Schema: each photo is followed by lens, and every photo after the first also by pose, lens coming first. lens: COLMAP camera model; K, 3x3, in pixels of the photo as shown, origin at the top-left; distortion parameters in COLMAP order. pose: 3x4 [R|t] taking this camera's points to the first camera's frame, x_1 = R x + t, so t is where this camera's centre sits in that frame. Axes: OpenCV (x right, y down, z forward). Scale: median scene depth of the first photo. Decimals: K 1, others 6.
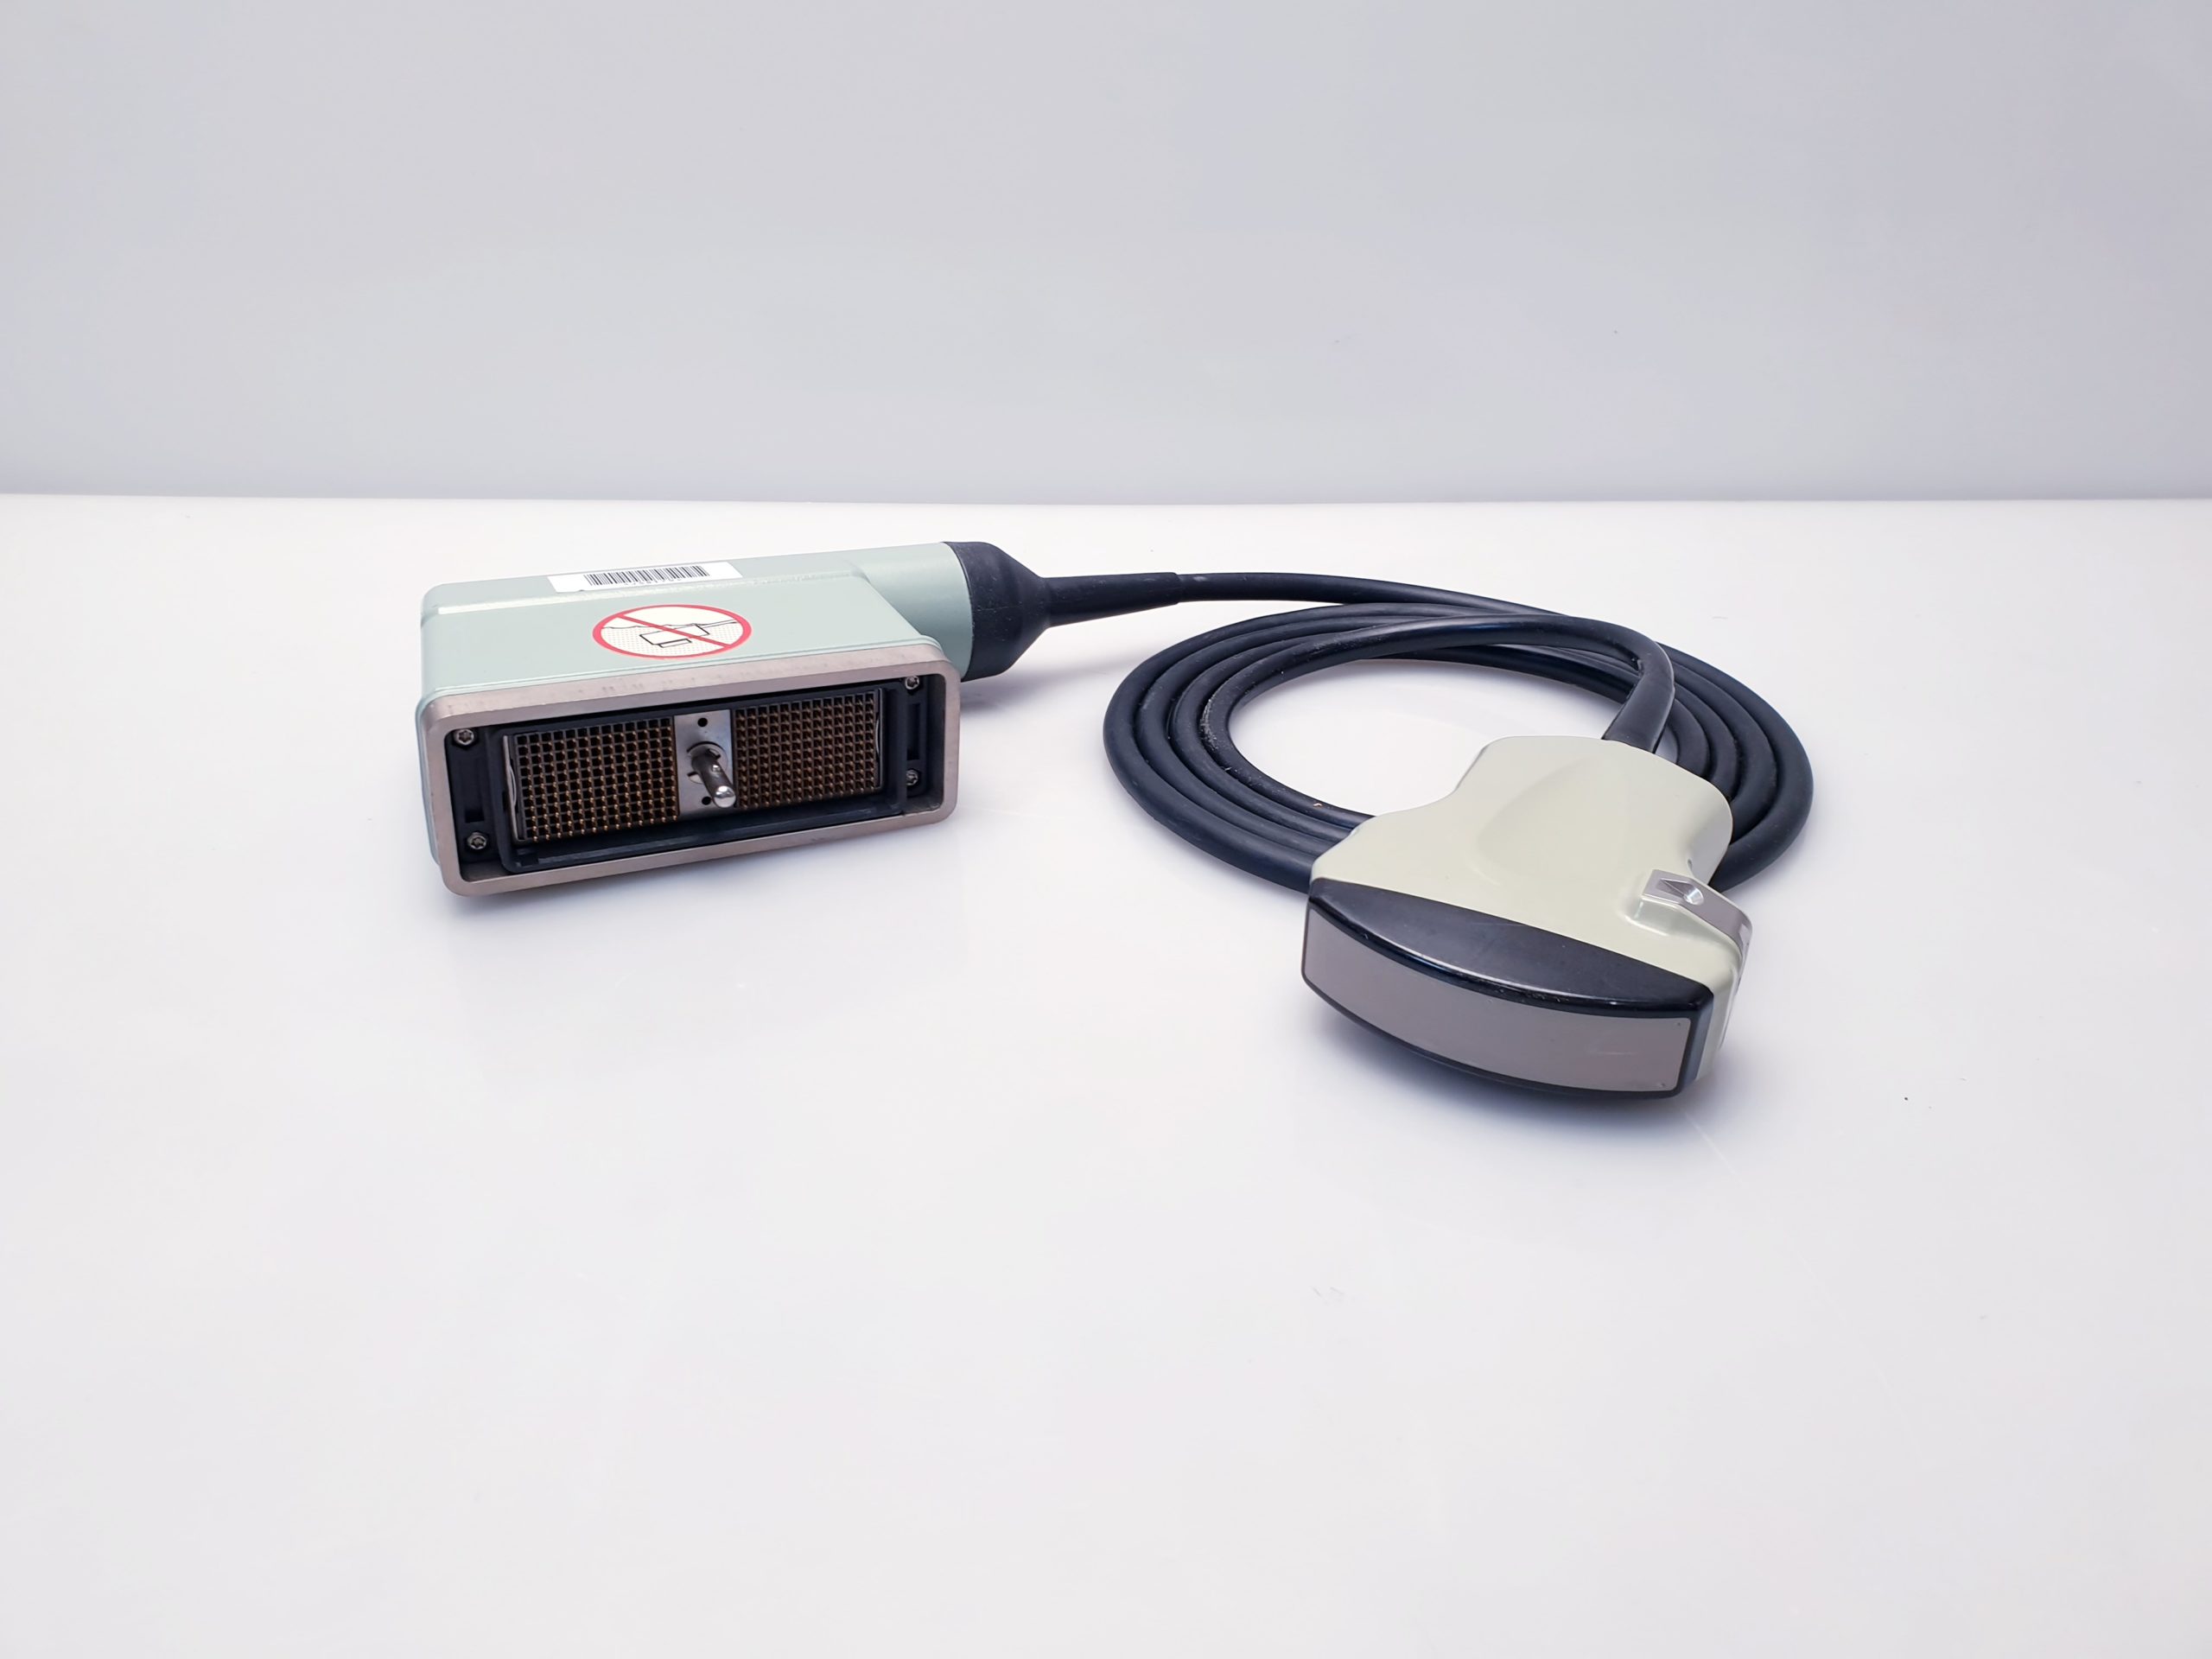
lens RADIAL K [[1666.1, 0, 1095.0], [0, 1666.1, 806.2], [0, 0, 1]] dist [0.009256, -0.019662]
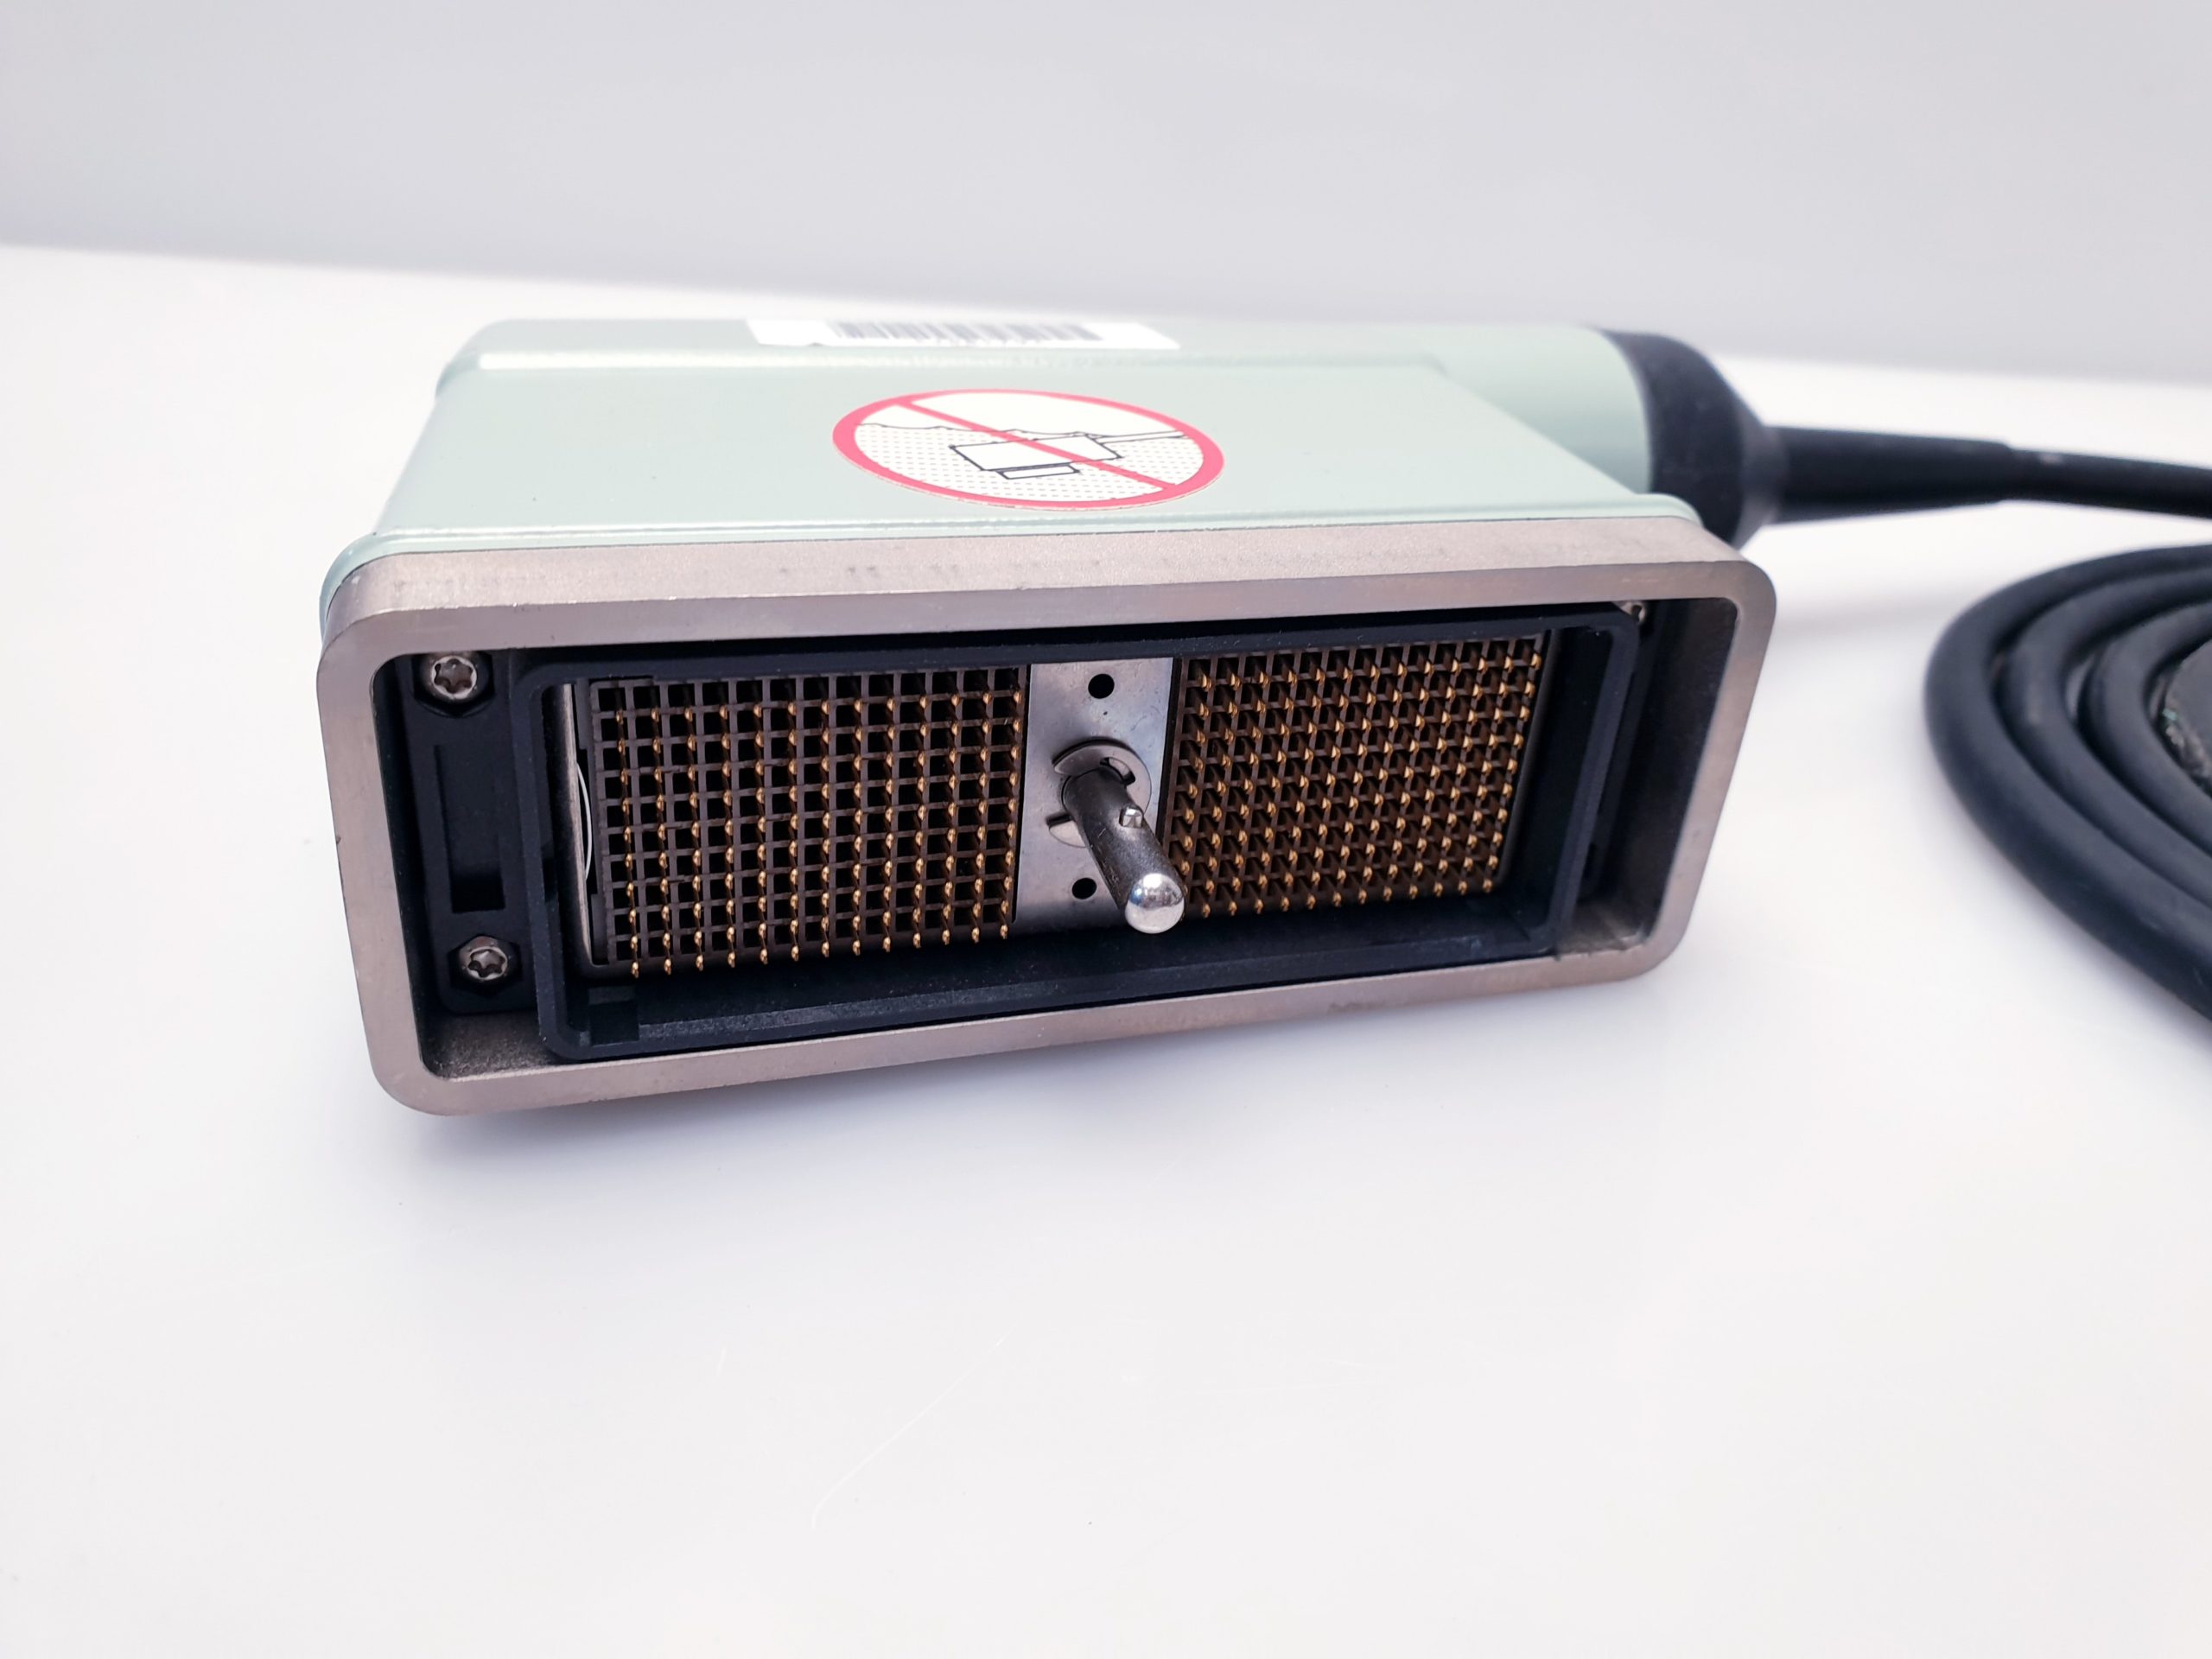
lens RADIAL K [[1666.1, 0, 1104.9], [0, 1666.1, 838.8], [0, 0, 1]] dist [0.009256, -0.019662]
pose [[0.987581, 0.092543, -0.126961, -0.183494], [-0.086682, 0.994932, 0.050955, -0.035203], [0.131033, -0.039317, 0.990598, 0.629724]]
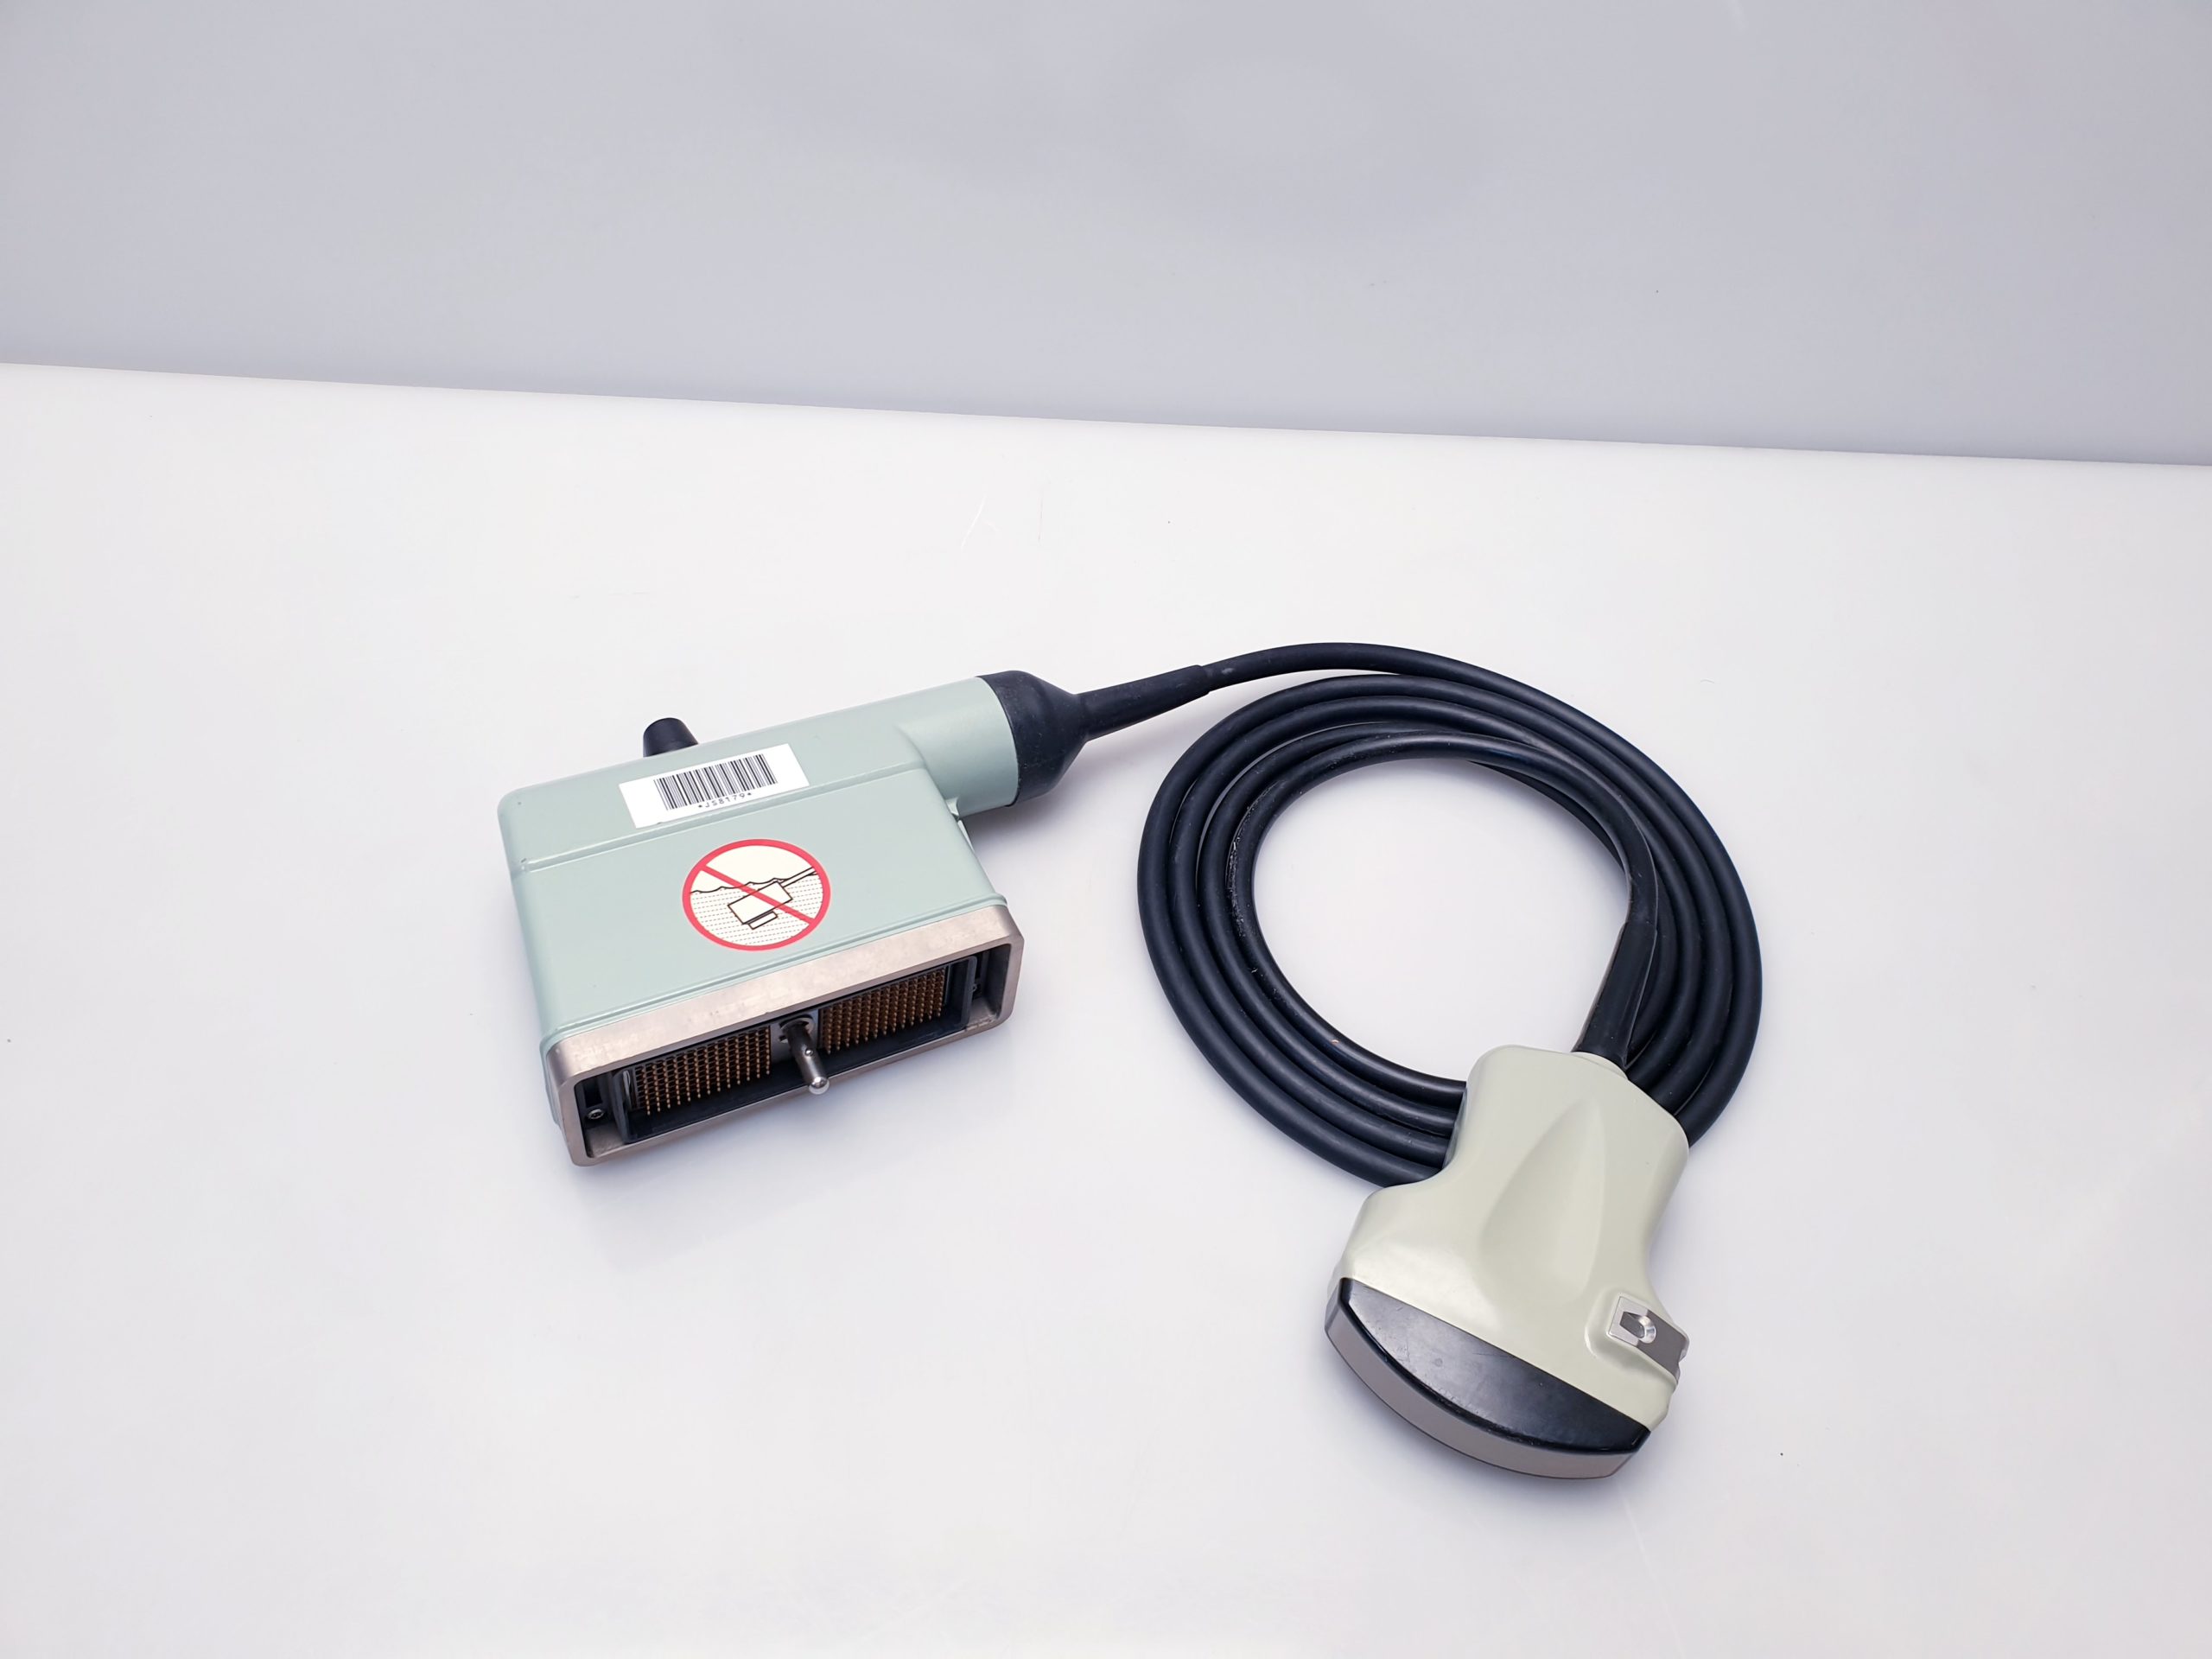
lens RADIAL K [[1666.1, 0, 1100.1], [0, 1666.1, 828.0], [0, 0, 1]] dist [0.009256, -0.019662]
pose [[0.996081, 0.036752, 0.080443, -0.126905], [-0.066175, 0.913145, 0.402227, -0.605636], [-0.058674, -0.405974, 0.911999, 0.037407]]
